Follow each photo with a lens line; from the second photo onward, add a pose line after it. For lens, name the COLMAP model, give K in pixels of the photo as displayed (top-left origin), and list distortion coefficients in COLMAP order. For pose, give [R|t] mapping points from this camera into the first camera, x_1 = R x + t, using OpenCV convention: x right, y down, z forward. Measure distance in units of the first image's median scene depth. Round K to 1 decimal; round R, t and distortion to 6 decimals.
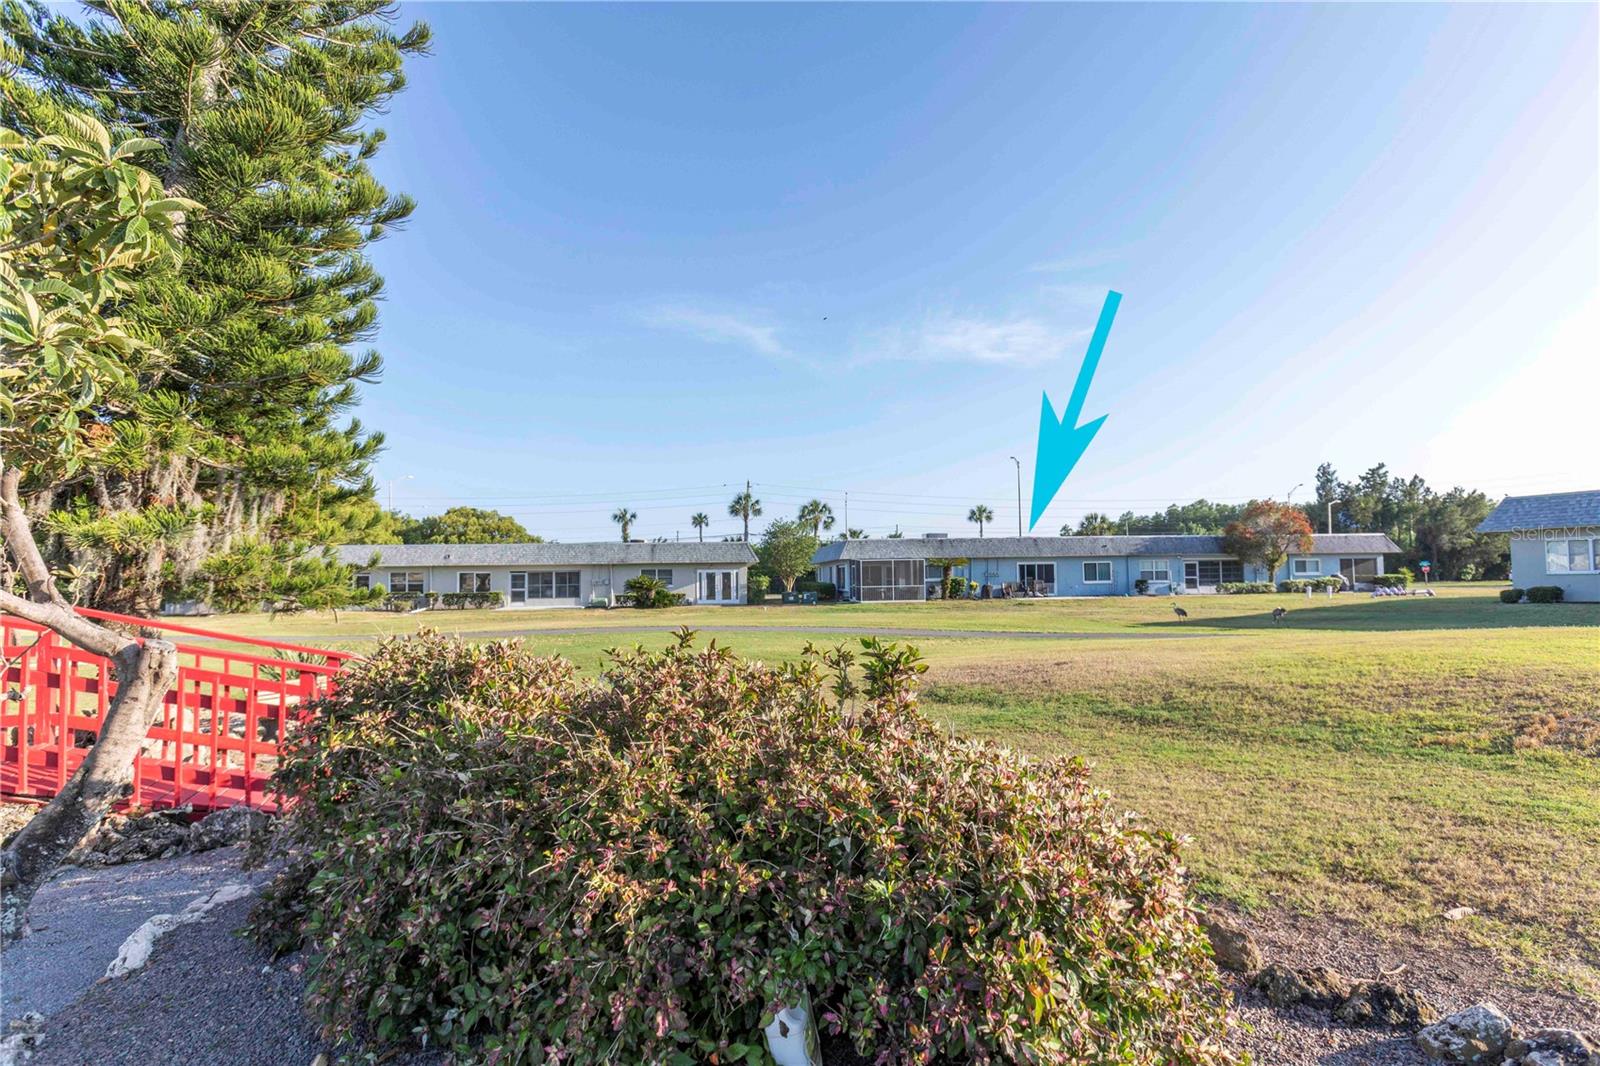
lens RADIAL K [[818.0, 0, 805.2], [0, 818.0, 539.6], [0, 0, 1]] dist [-0.001013, 0.000011]
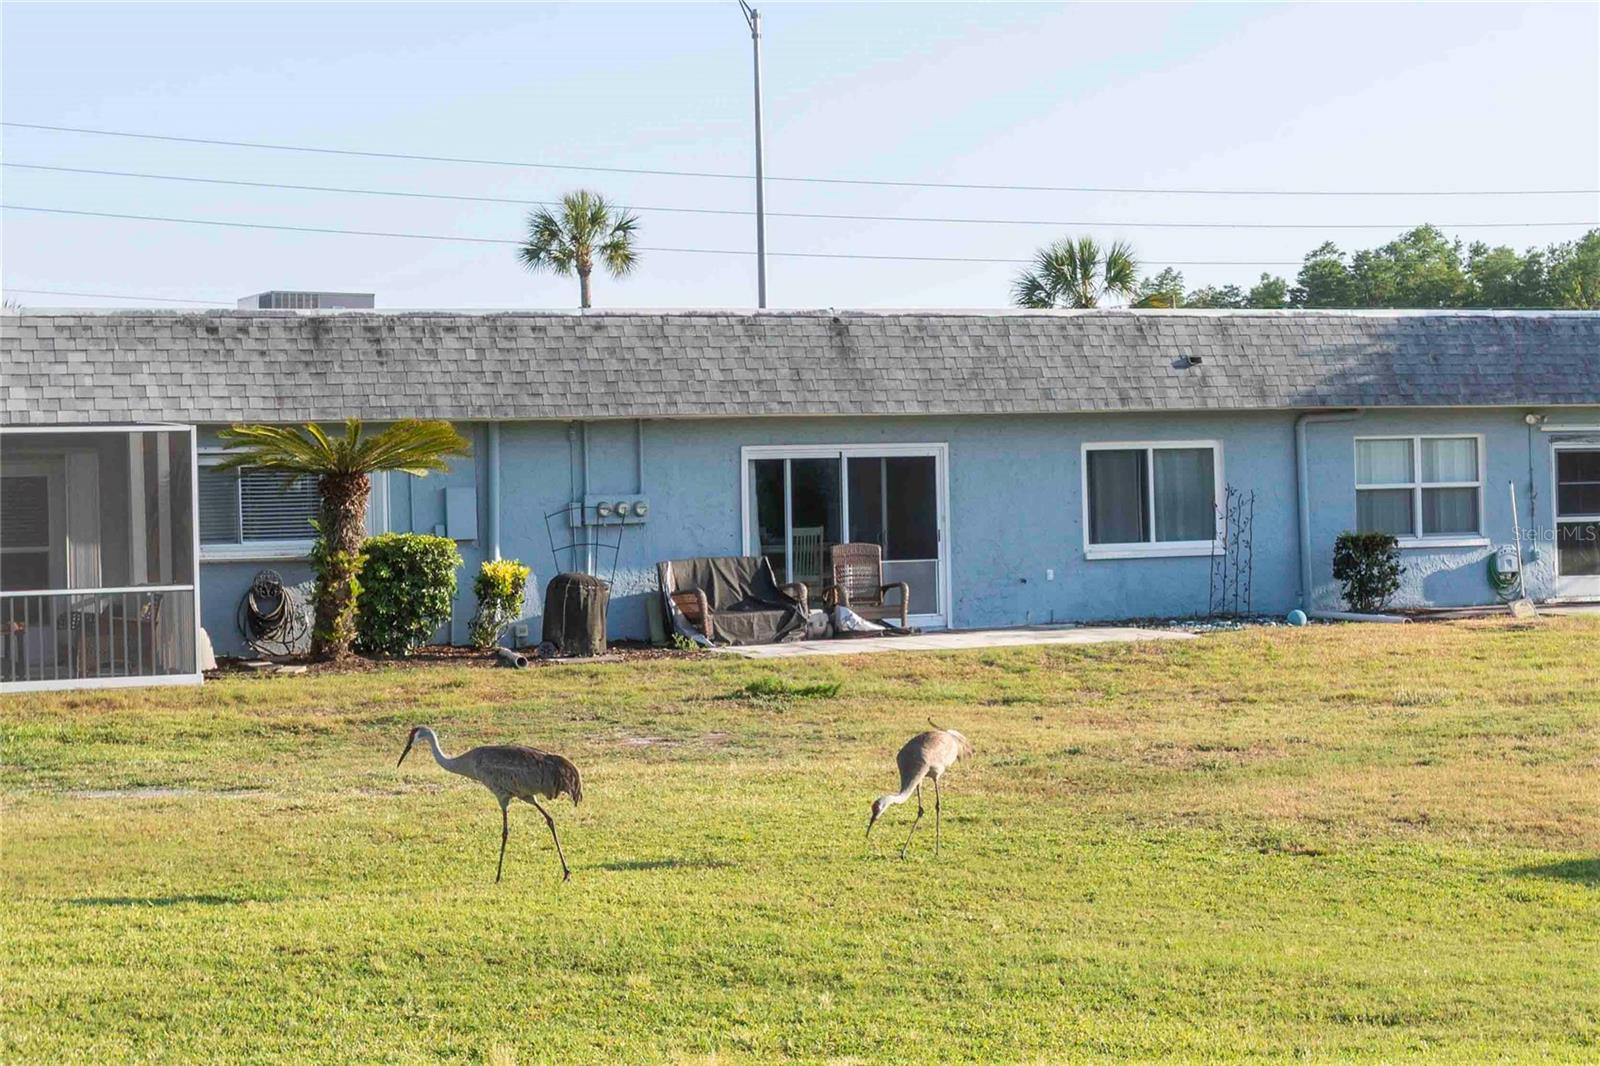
lens RADIAL K [[1604.0, 0, 801.4], [0, 1604.0, 528.4], [0, 0, 1]] dist [-0.003496, 0.000000]
pose [[0.961193, -0.011792, 0.275625, 0.172873], [-0.000760, 0.998969, 0.045389, 0.029609], [-0.275876, -0.043837, 0.960193, 0.652644]]
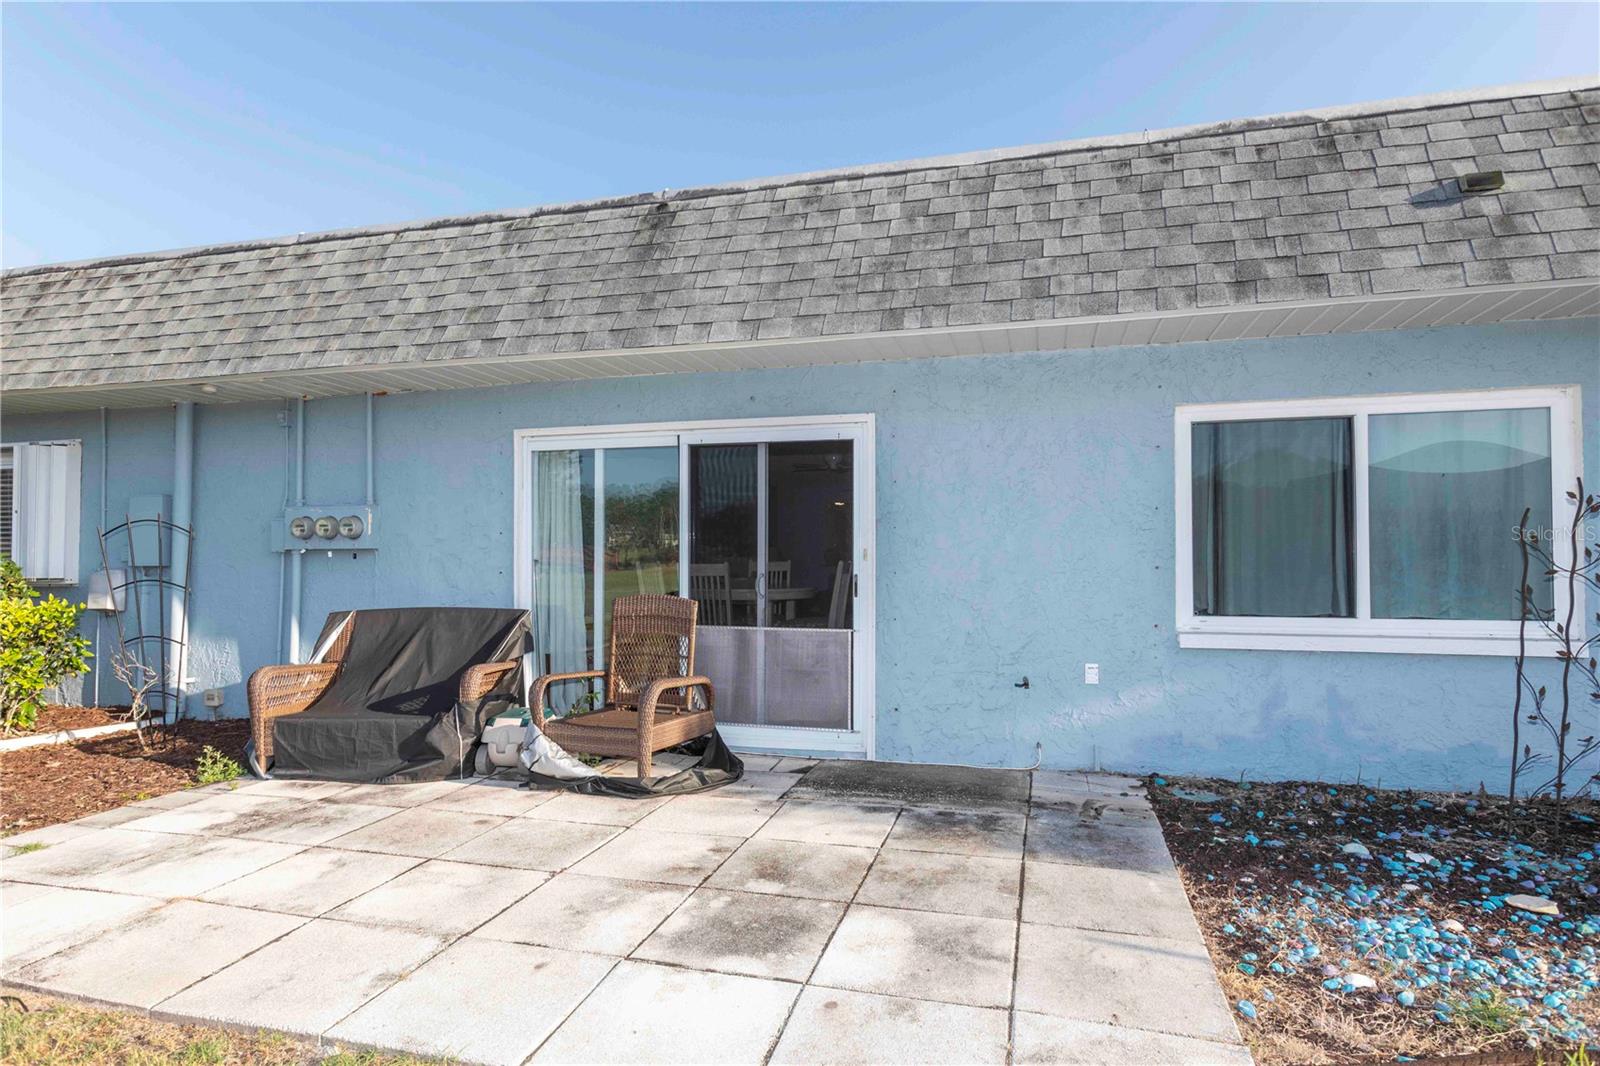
lens RADIAL K [[847.0, 0, 797.6], [0, 847.0, 540.5], [0, 0, 1]] dist [0.014959, 0.000958]
pose [[0.964532, 0.008418, -0.263831, 0.331243], [-0.001559, 0.999656, 0.026195, 0.039962], [0.263961, -0.024855, 0.964213, 0.903336]]
